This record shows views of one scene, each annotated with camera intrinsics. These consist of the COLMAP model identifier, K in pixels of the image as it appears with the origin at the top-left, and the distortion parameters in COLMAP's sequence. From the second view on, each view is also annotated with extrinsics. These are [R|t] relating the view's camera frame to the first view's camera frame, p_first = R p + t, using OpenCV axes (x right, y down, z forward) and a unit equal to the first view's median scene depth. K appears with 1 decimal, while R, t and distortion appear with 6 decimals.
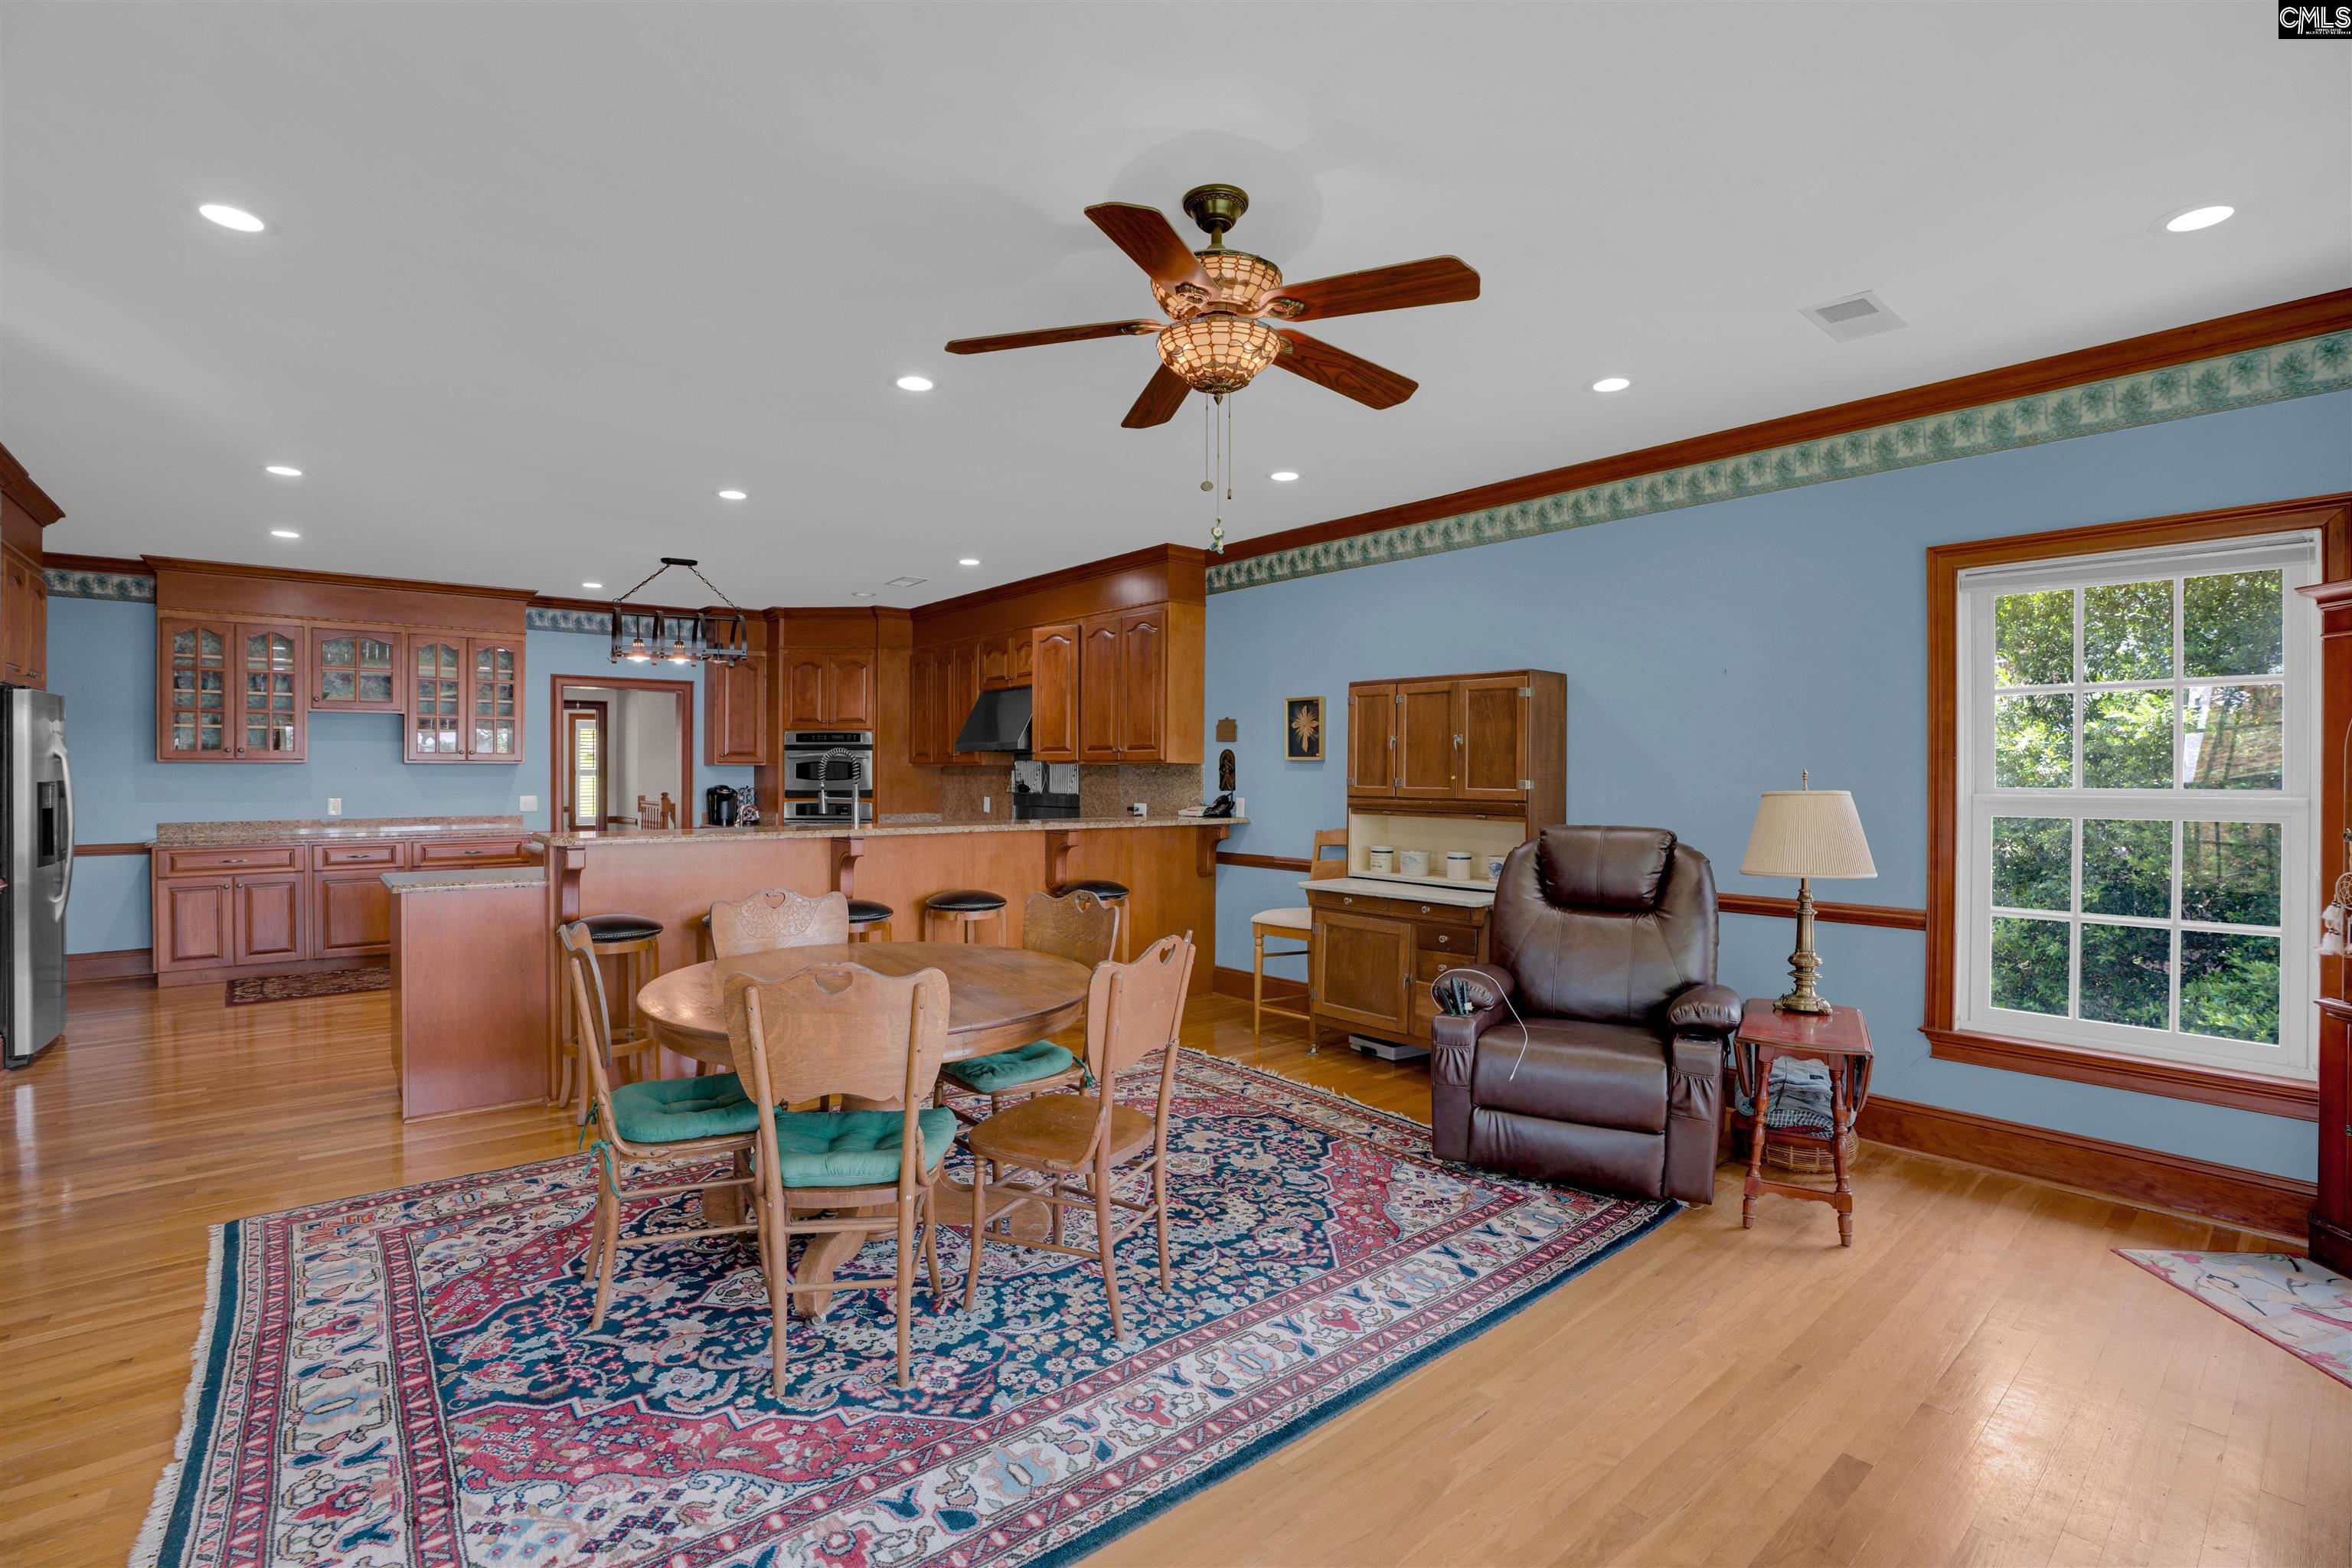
lens RADIAL K [[1090.4, 0, 1176.0], [0, 1090.4, 784.0], [0, 0, 1]] dist [-0.075346, 0.028621]
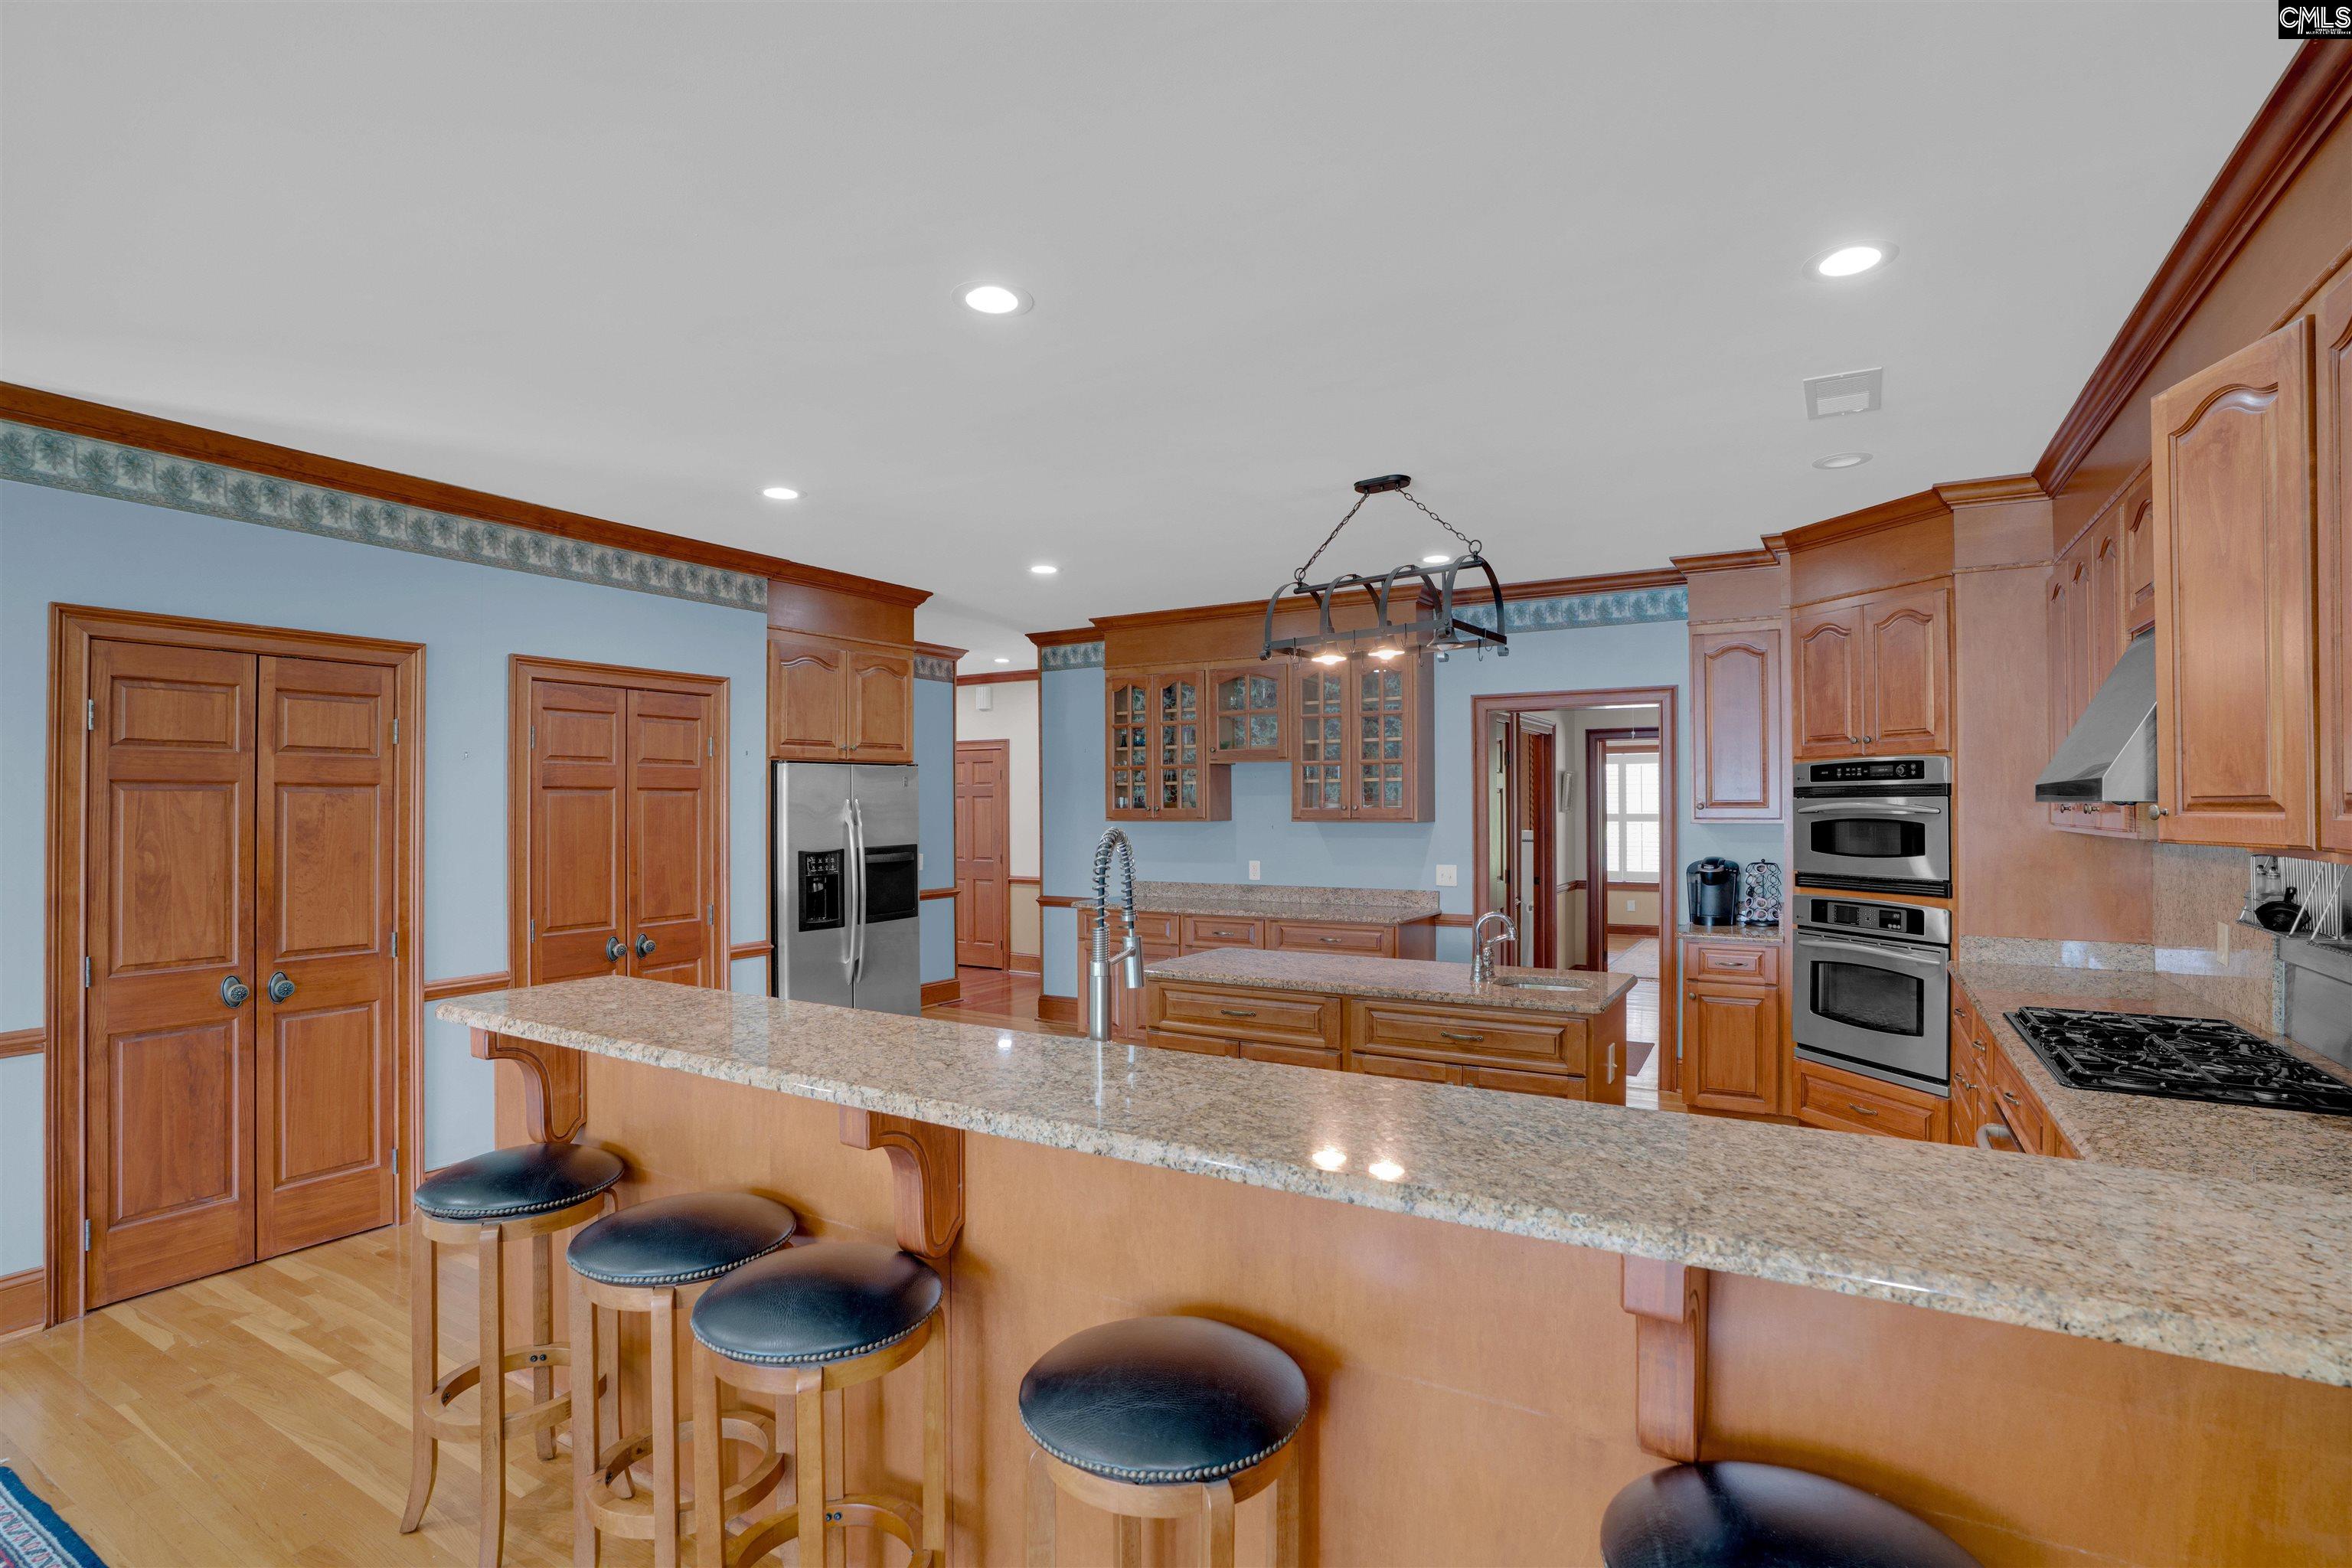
lens RADIAL K [[1090.4, 0, 1176.0], [0, 1090.4, 784.0], [0, 0, 1]] dist [-0.075346, 0.028621]
pose [[0.349163, -0.020259, -0.936843, 0.033432], [-0.005405, 0.999706, -0.023632, -0.029287], [0.937046, 0.013315, 0.348951, 0.651397]]
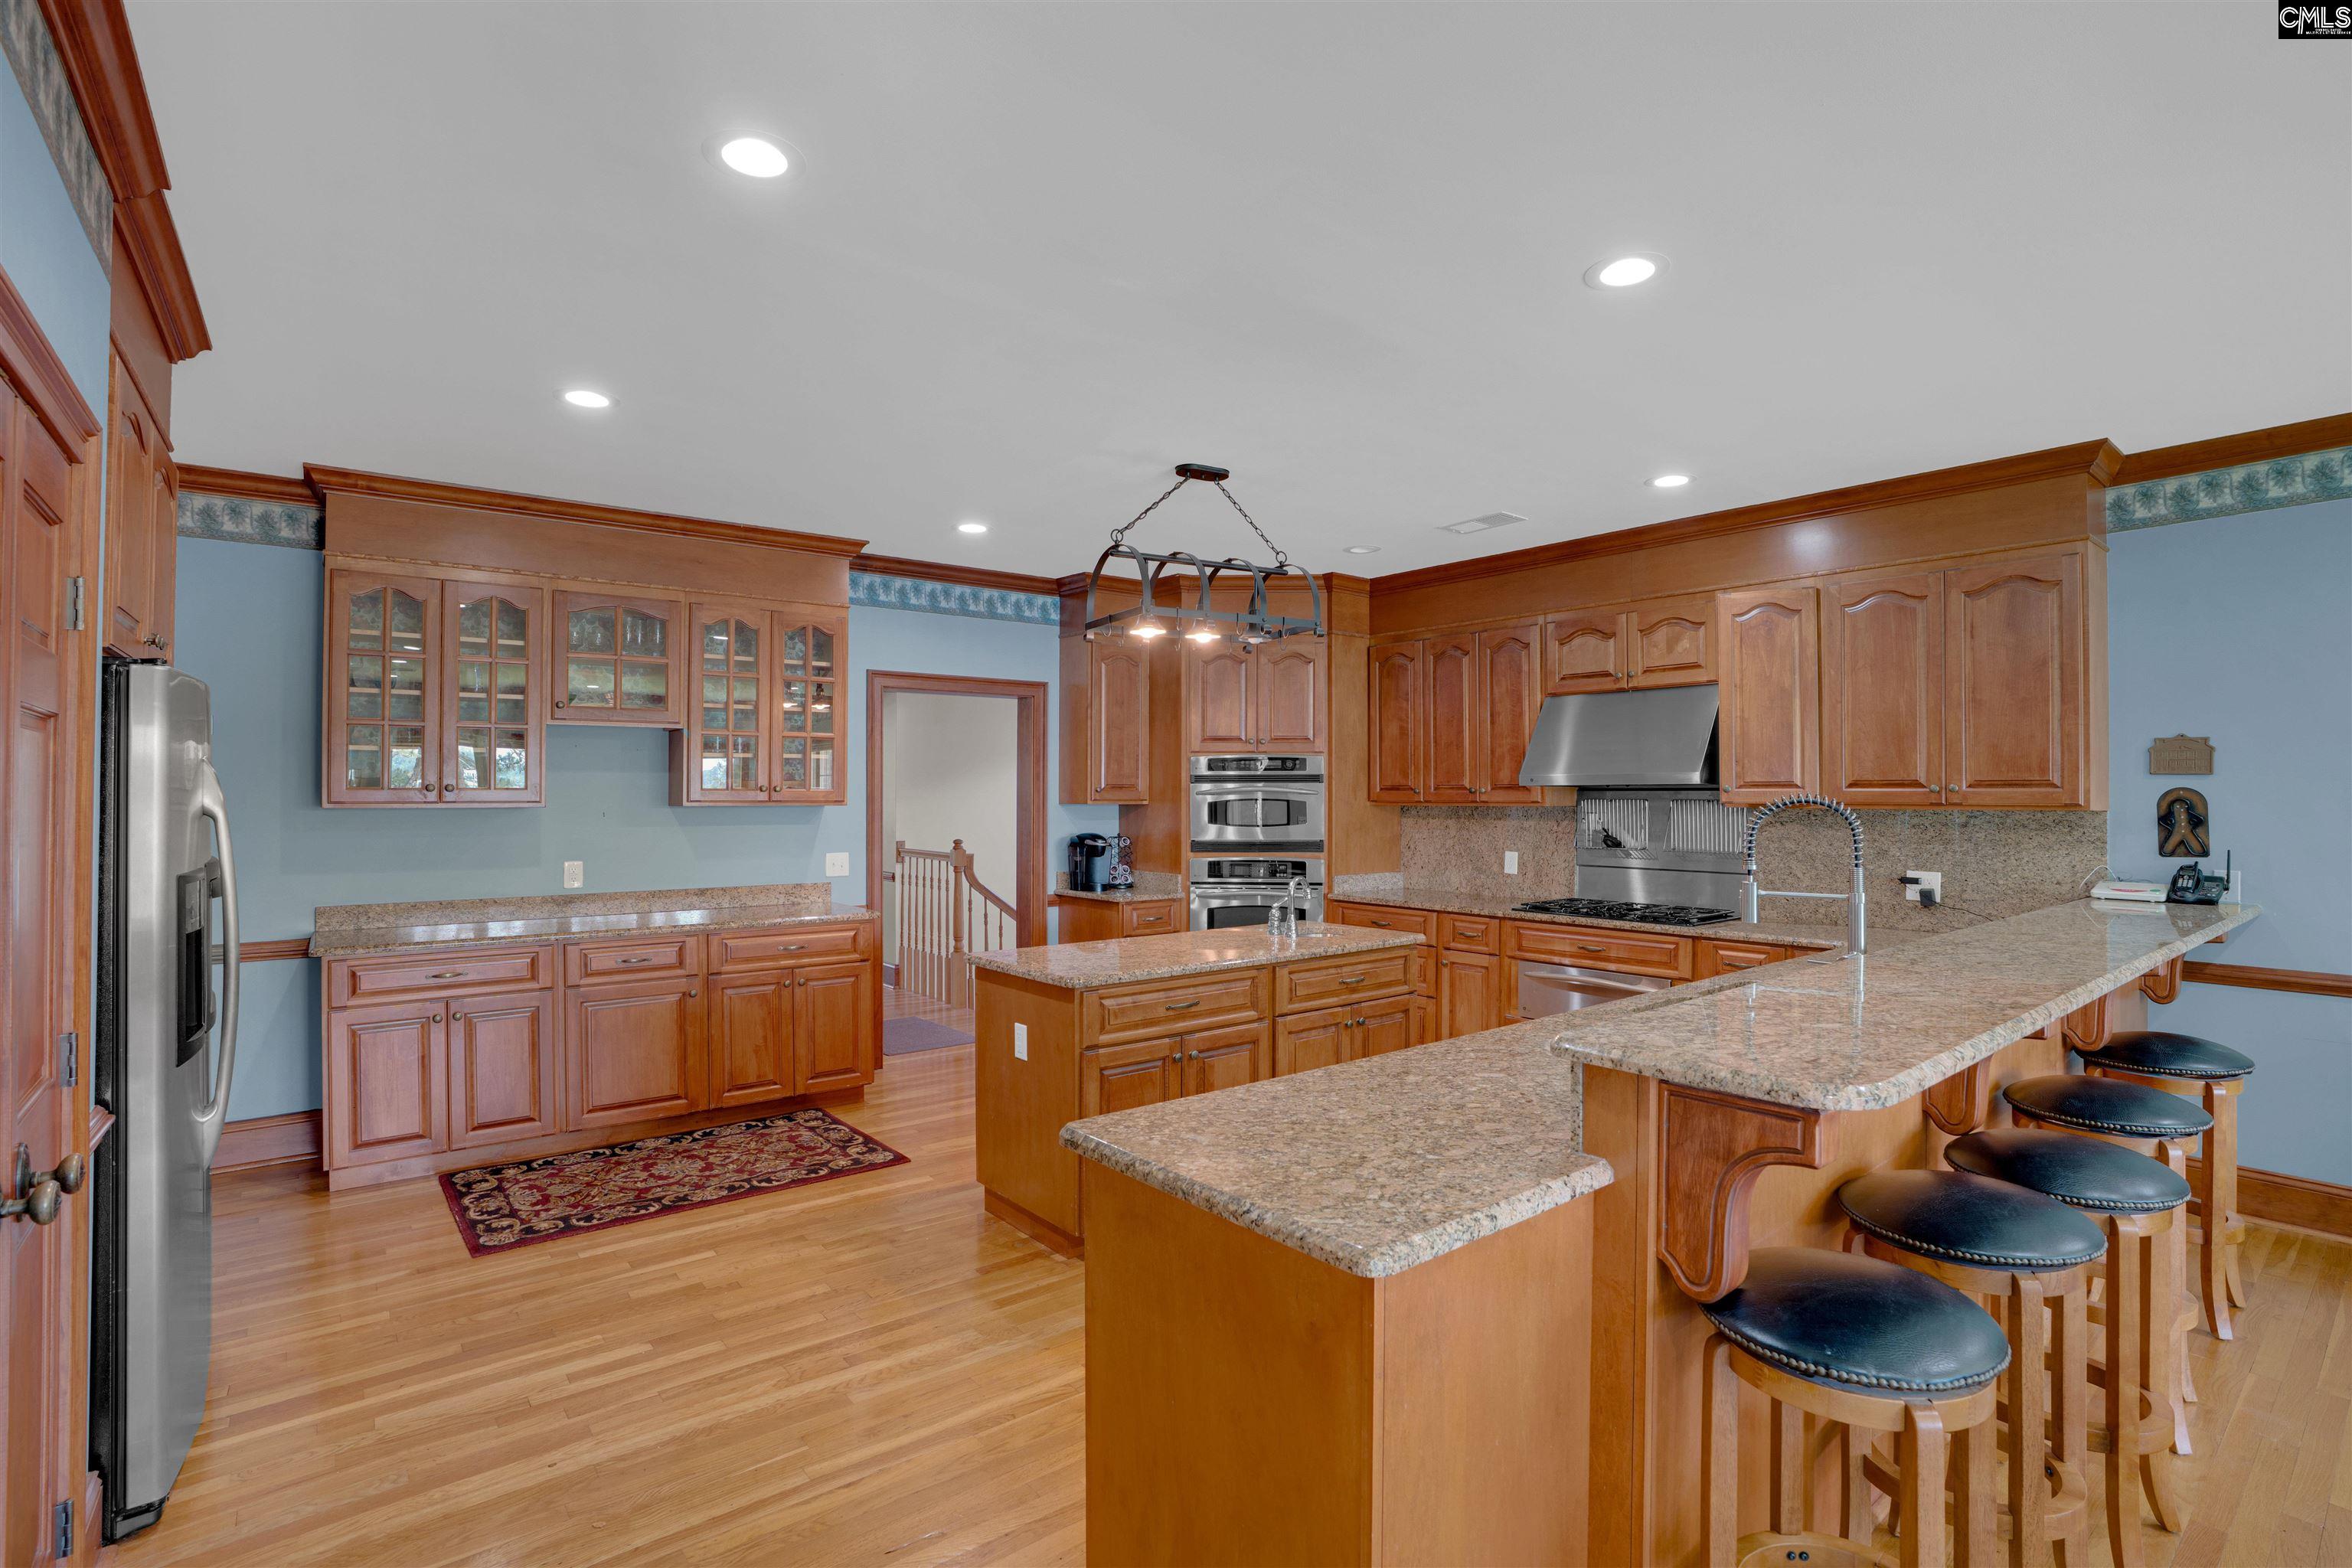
lens RADIAL K [[1090.4, 0, 1176.0], [0, 1090.4, 784.0], [0, 0, 1]] dist [-0.075346, 0.028621]
pose [[0.999822, -0.001337, -0.018829, -0.442757], [0.000966, 0.999806, -0.019691, -0.020607], [0.018851, 0.019669, 0.999629, 0.376348]]
